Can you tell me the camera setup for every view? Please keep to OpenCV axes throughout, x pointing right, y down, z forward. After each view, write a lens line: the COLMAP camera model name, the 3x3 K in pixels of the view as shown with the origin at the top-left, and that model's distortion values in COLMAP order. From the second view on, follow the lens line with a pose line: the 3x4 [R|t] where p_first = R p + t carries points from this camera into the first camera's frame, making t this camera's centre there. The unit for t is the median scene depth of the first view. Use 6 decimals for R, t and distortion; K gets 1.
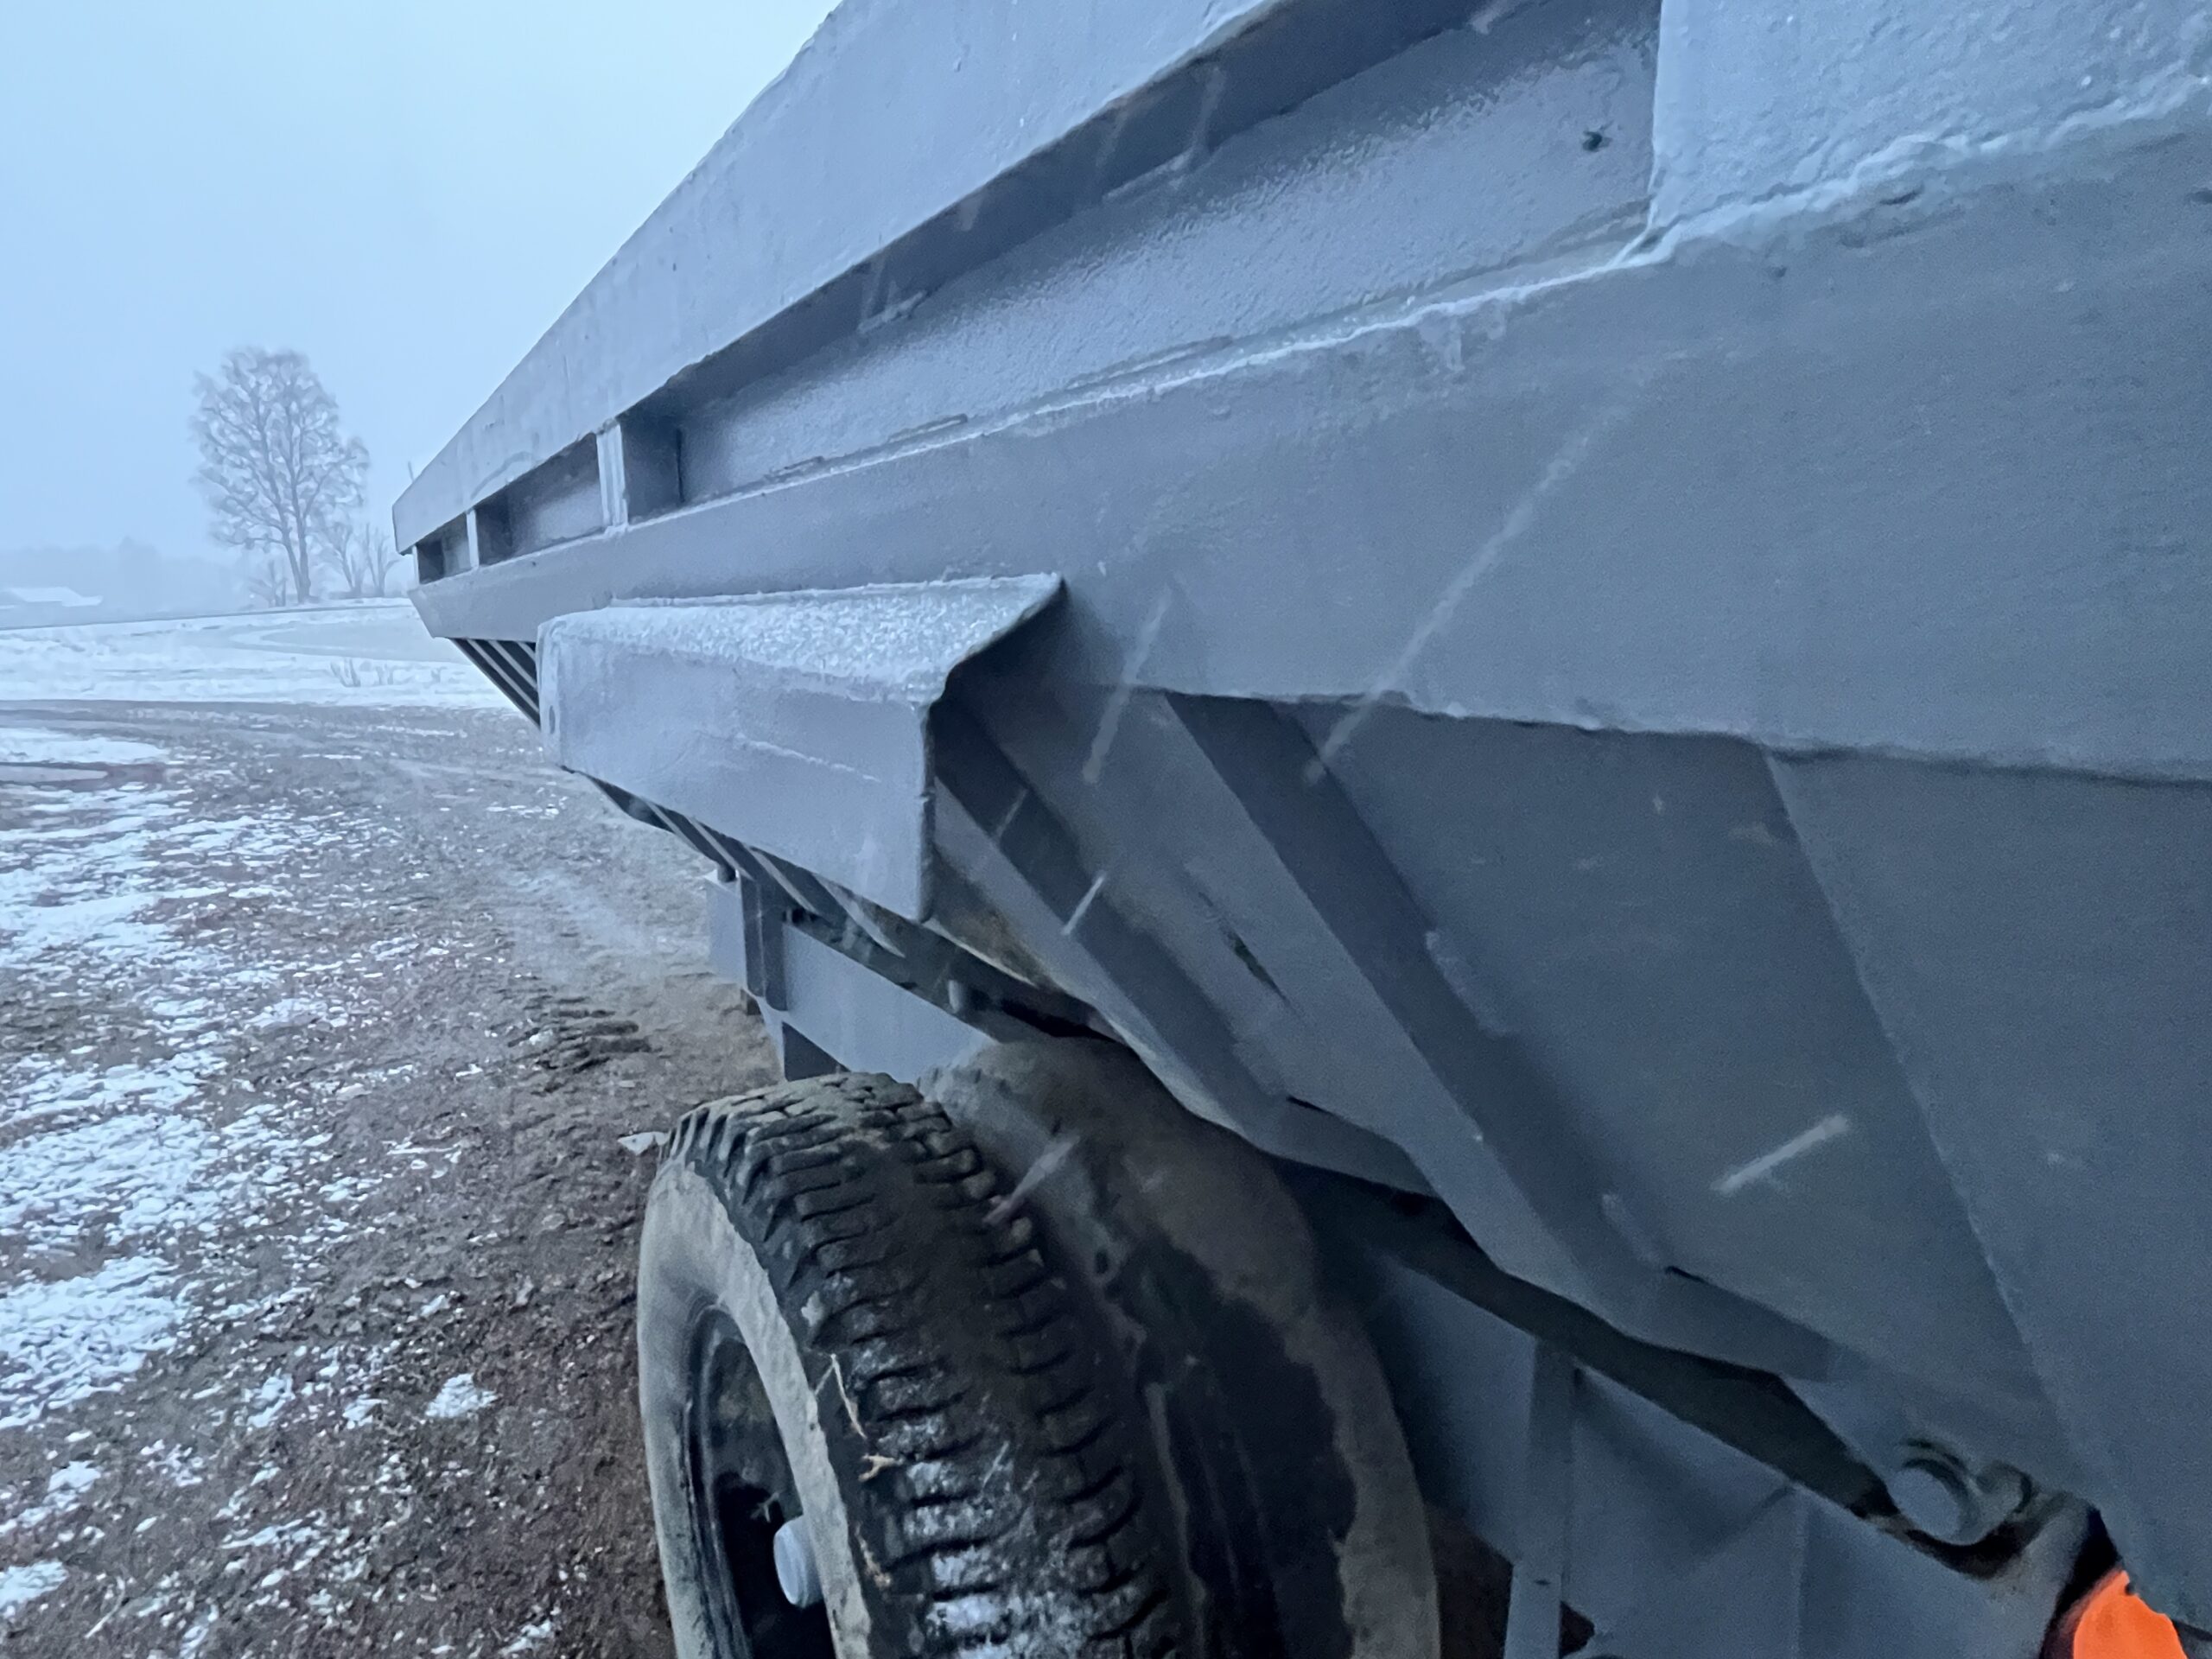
lens RADIAL K [[1255.4, 0, 1089.2], [0, 1255.4, 823.5], [0, 0, 1]] dist [-0.004677, 0.000569]
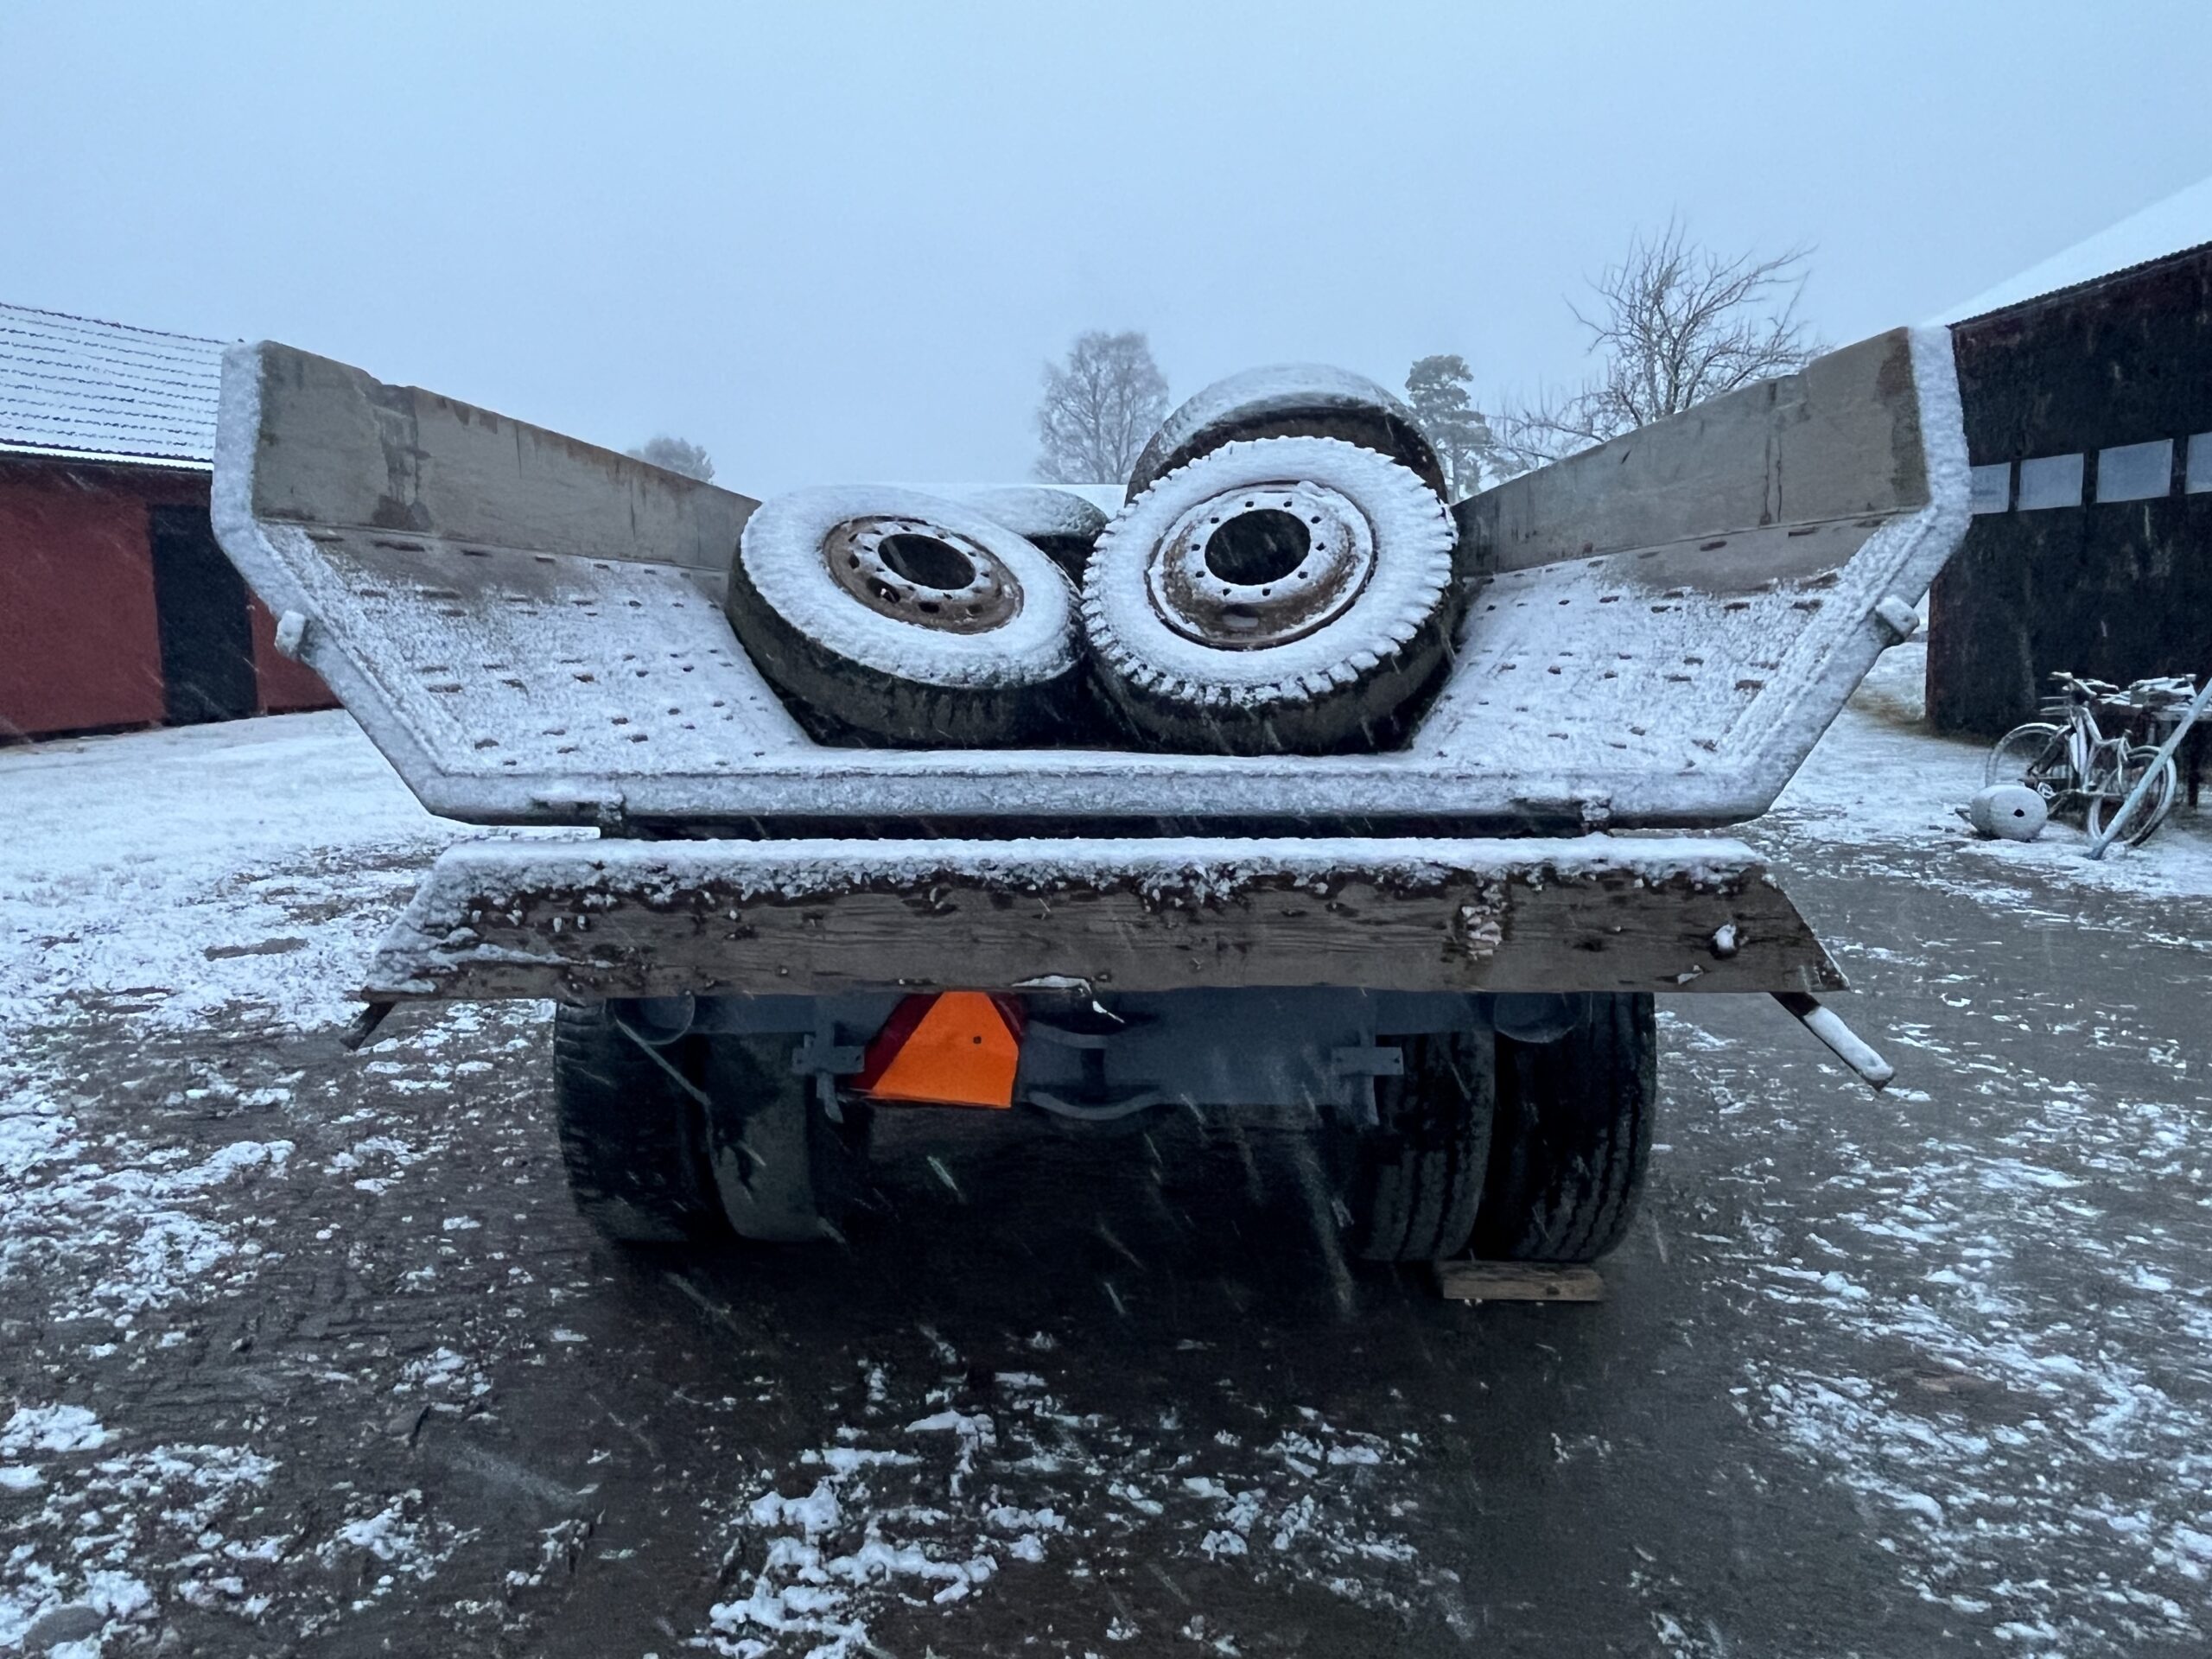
lens RADIAL K [[1630.1, 0, 1080.5], [0, 1630.1, 821.3], [0, 0, 1]] dist [0.003123, -0.010273]
pose [[0.830305, 0.089048, -0.550149, 0.809758], [-0.113002, 0.993547, -0.009729, 0.082644], [0.545733, 0.070246, 0.835010, -0.405681]]
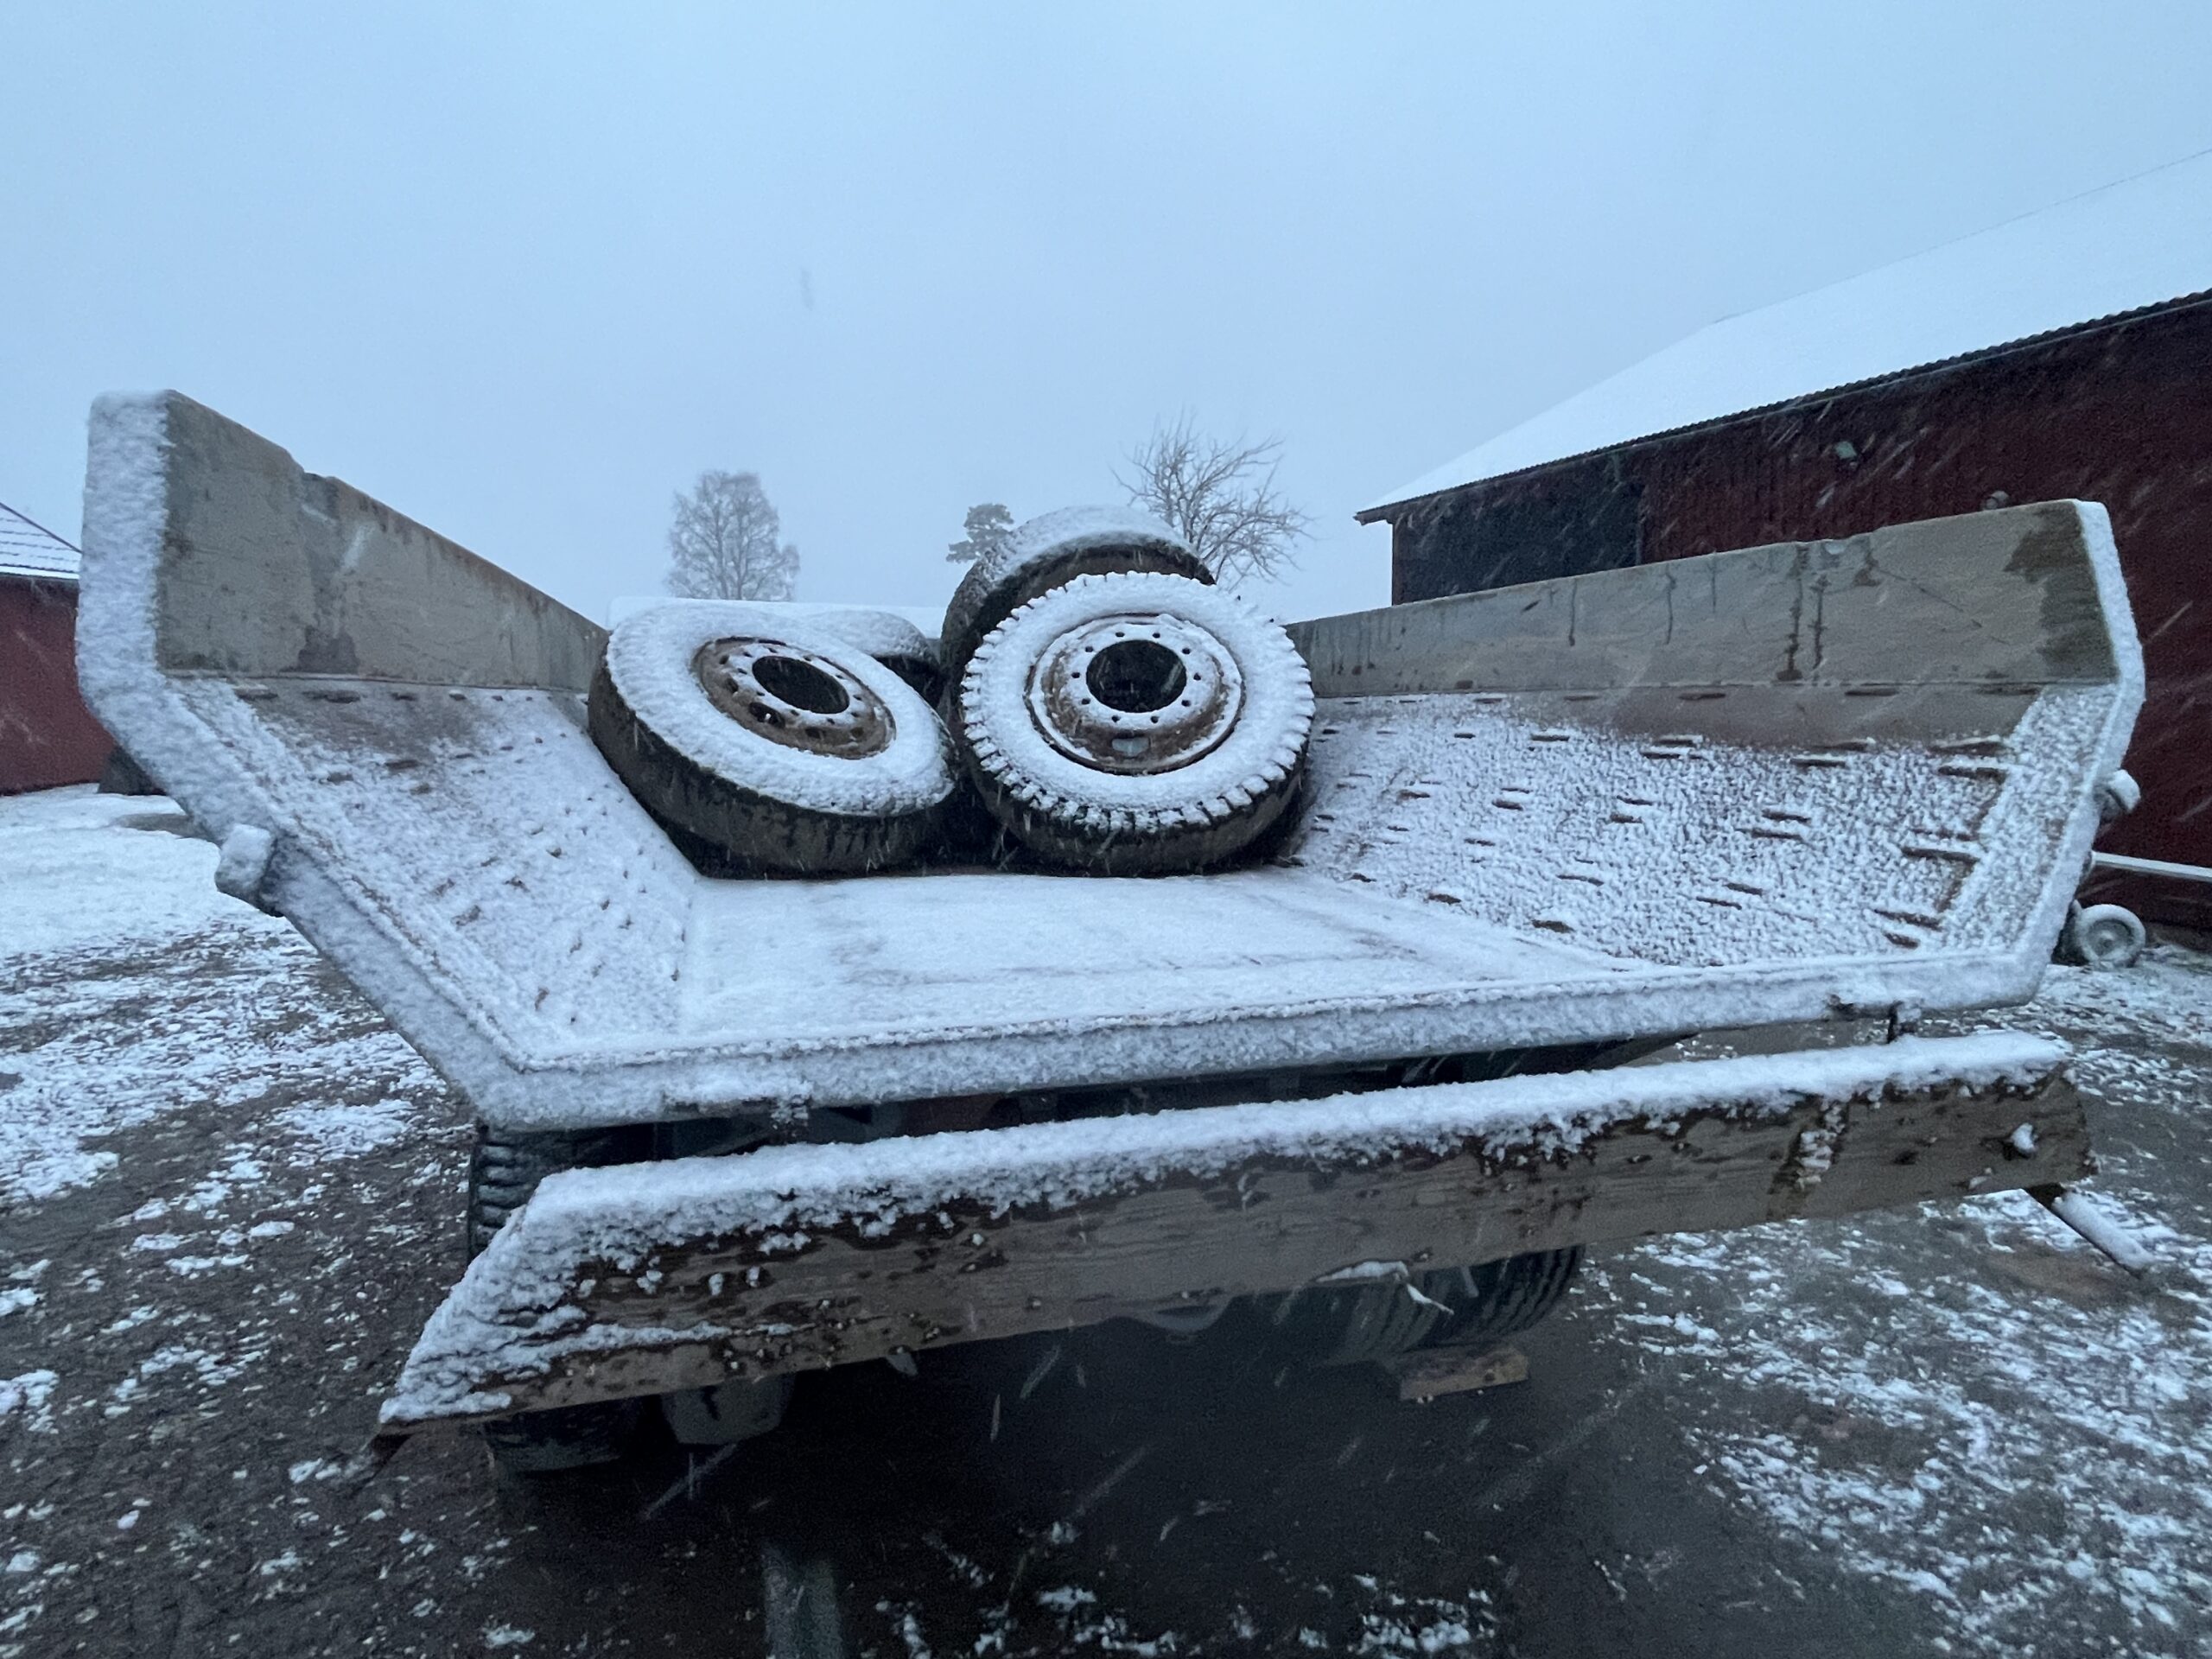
lens RADIAL K [[1255.4, 0, 1086.8], [0, 1255.4, 828.3], [0, 0, 1]] dist [-0.004677, 0.000569]
pose [[0.957234, 0.053802, -0.284267, 0.459967], [-0.073616, 0.995511, -0.059477, 0.031164], [0.279791, 0.077860, 0.956899, -0.274120]]
